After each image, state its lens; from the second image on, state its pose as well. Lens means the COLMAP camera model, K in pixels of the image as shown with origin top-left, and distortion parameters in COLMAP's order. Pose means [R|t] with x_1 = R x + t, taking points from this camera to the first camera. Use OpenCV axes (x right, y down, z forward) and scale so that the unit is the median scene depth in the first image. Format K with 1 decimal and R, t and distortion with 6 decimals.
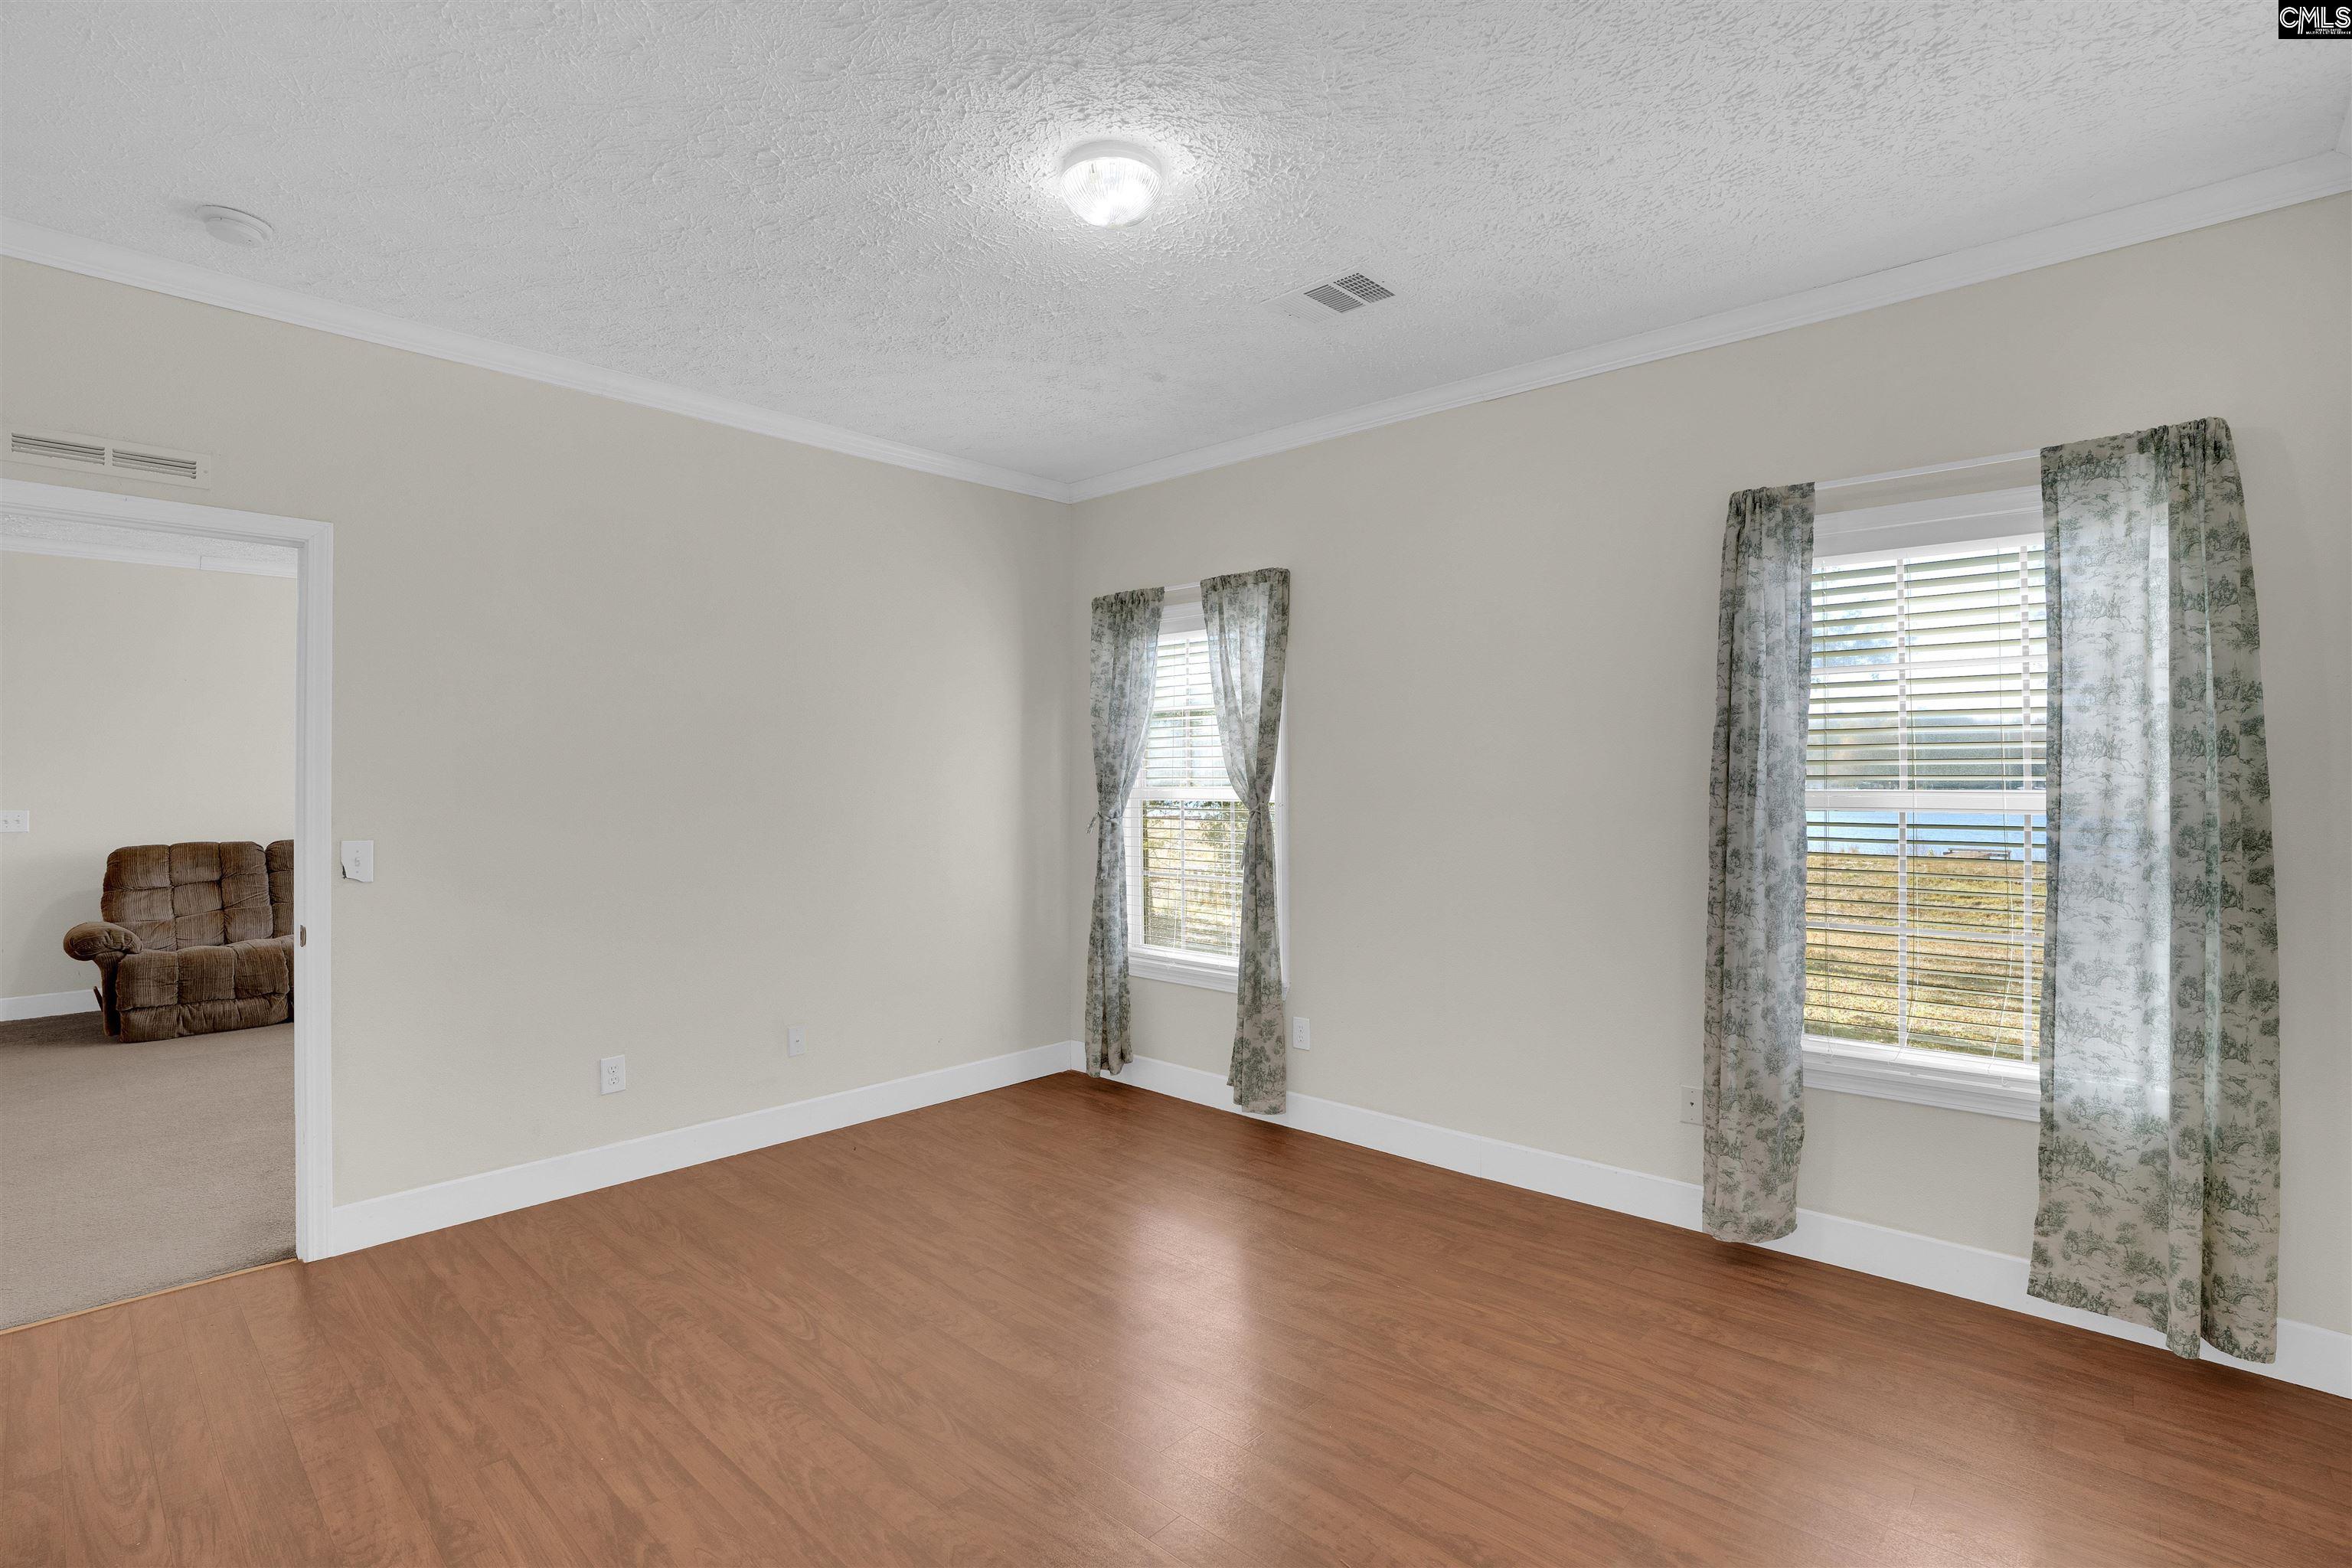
lens RADIAL K [[1100.3, 0, 1176.0], [0, 1100.3, 784.0], [0, 0, 1]] dist [-0.050017, 0.016184]
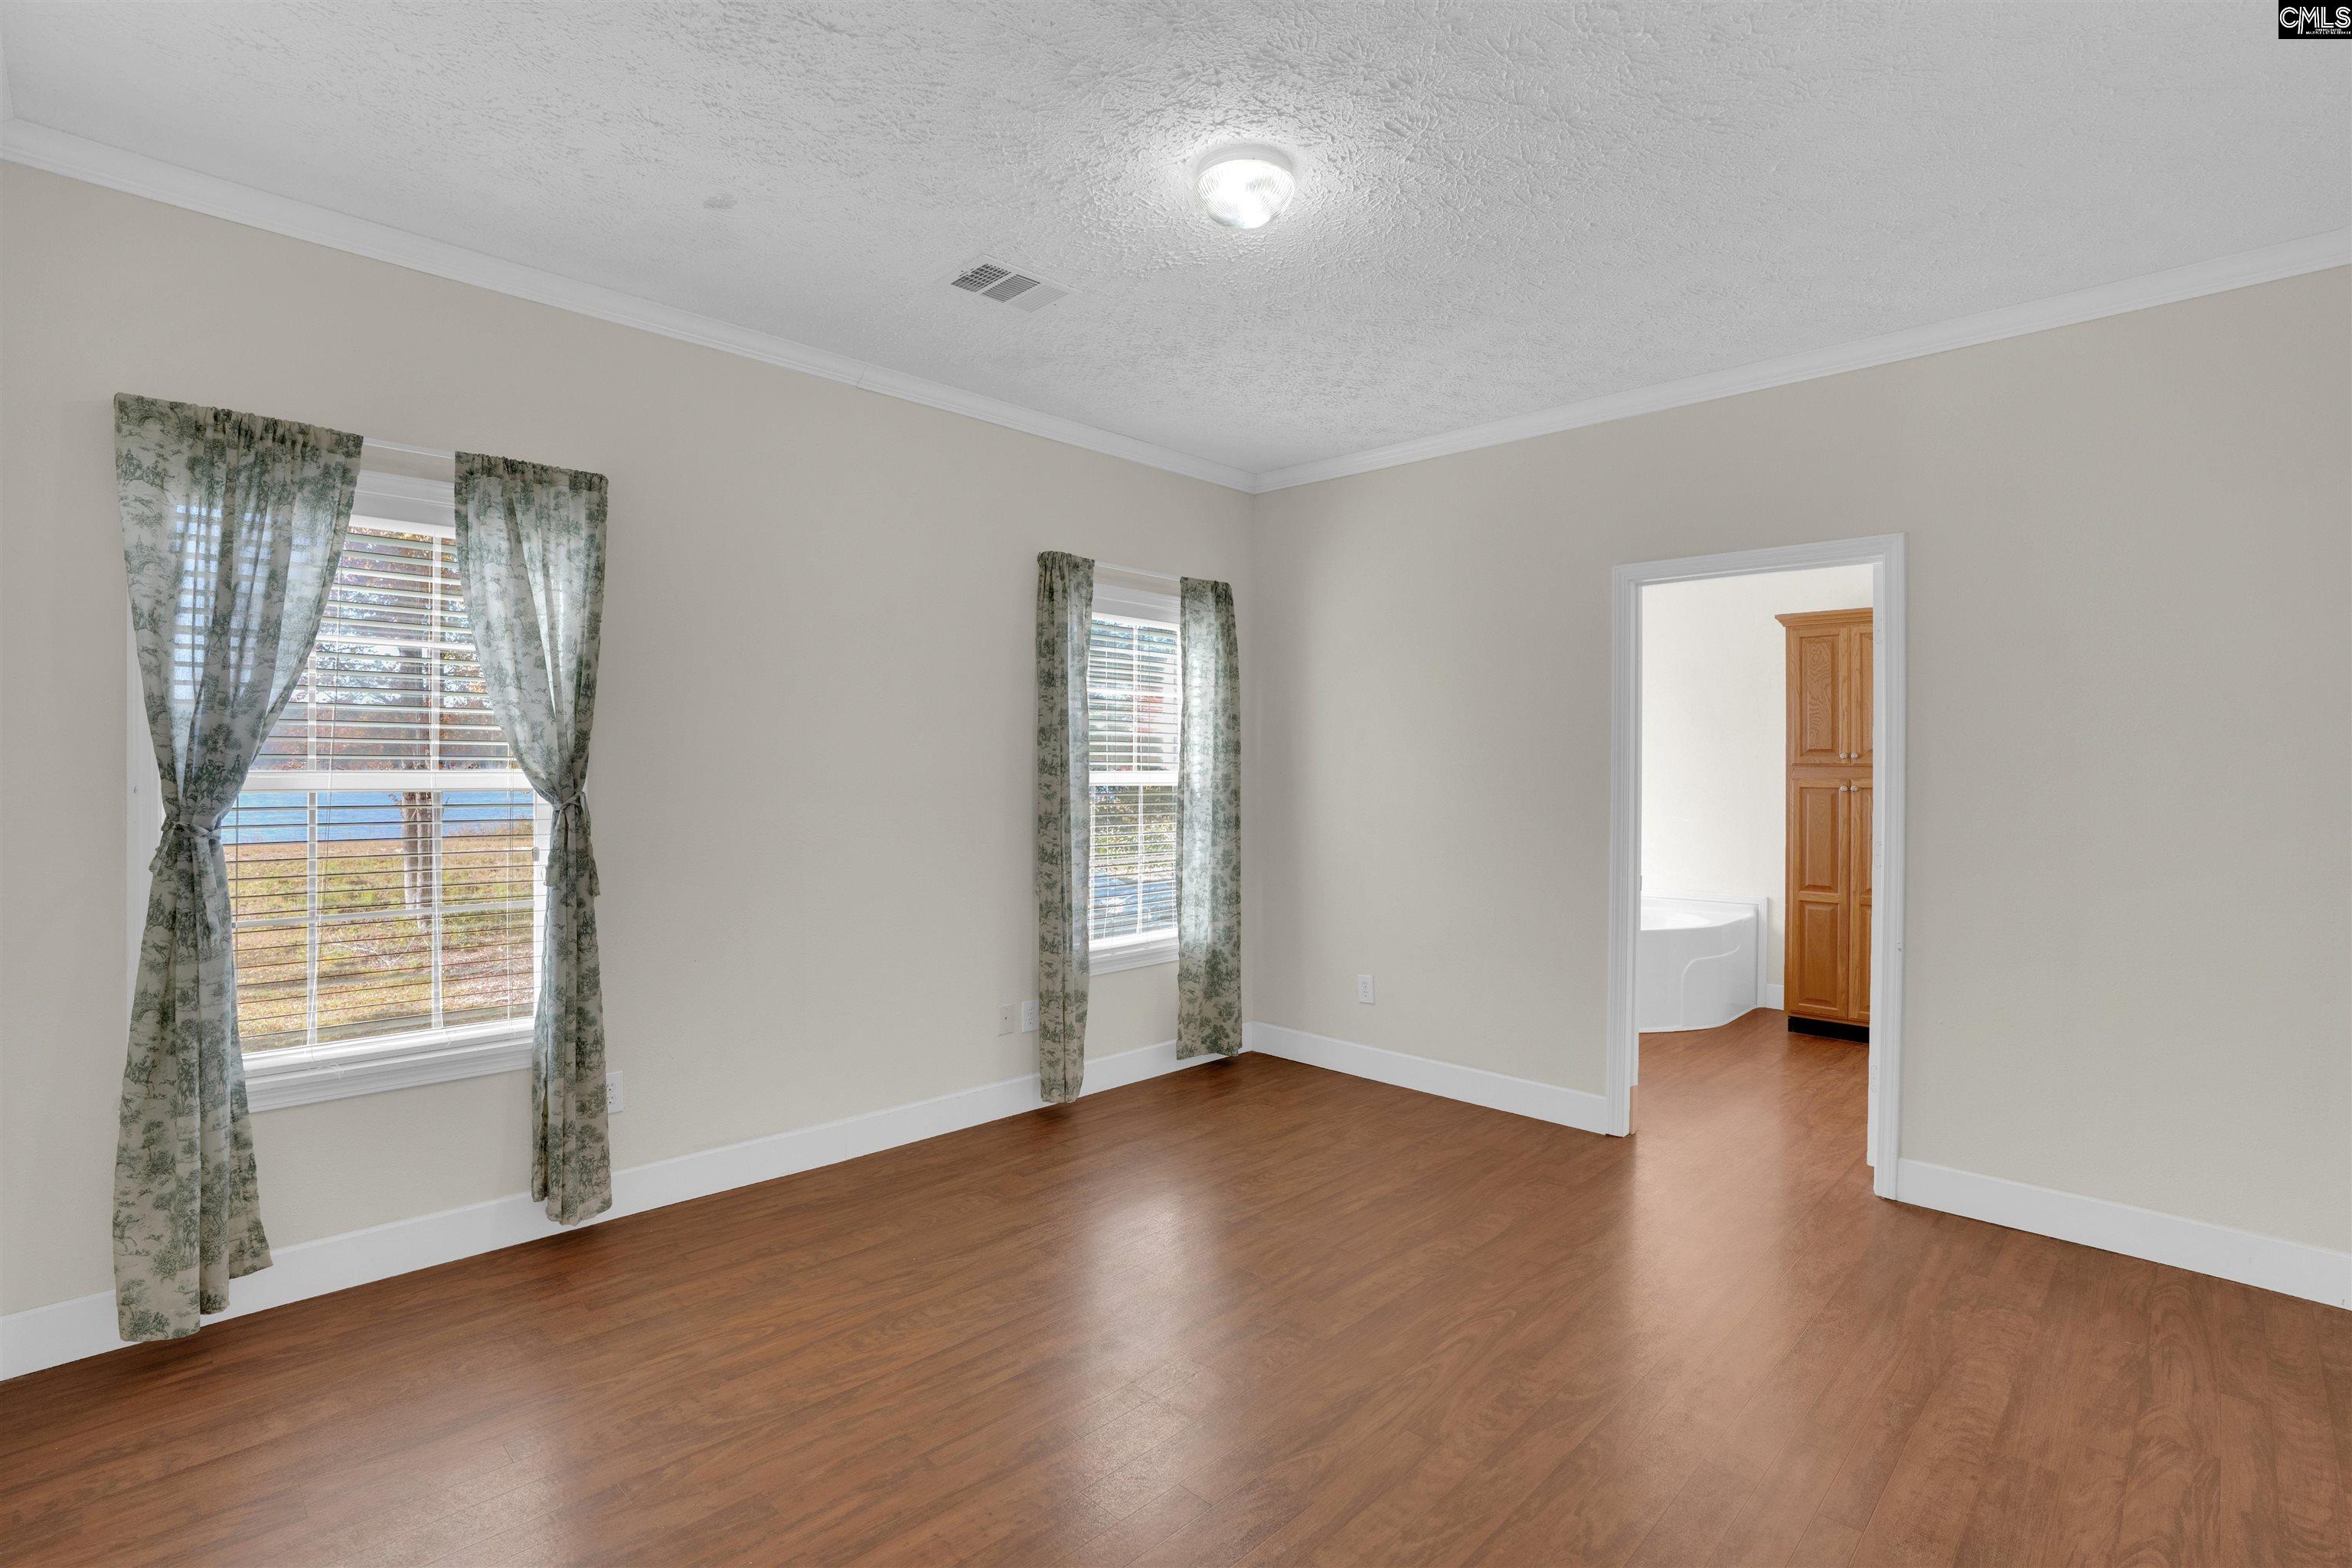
lens RADIAL K [[1104.9, 0, 1163.5], [0, 1104.9, 746.2], [0, 0, 1]] dist [-0.041882, 0.011748]
pose [[0.052921, 0.020360, 0.998391, -0.831267], [-0.001169, 0.999793, -0.020327, 0.002803], [-0.998598, -0.000091, 0.052934, 0.768024]]
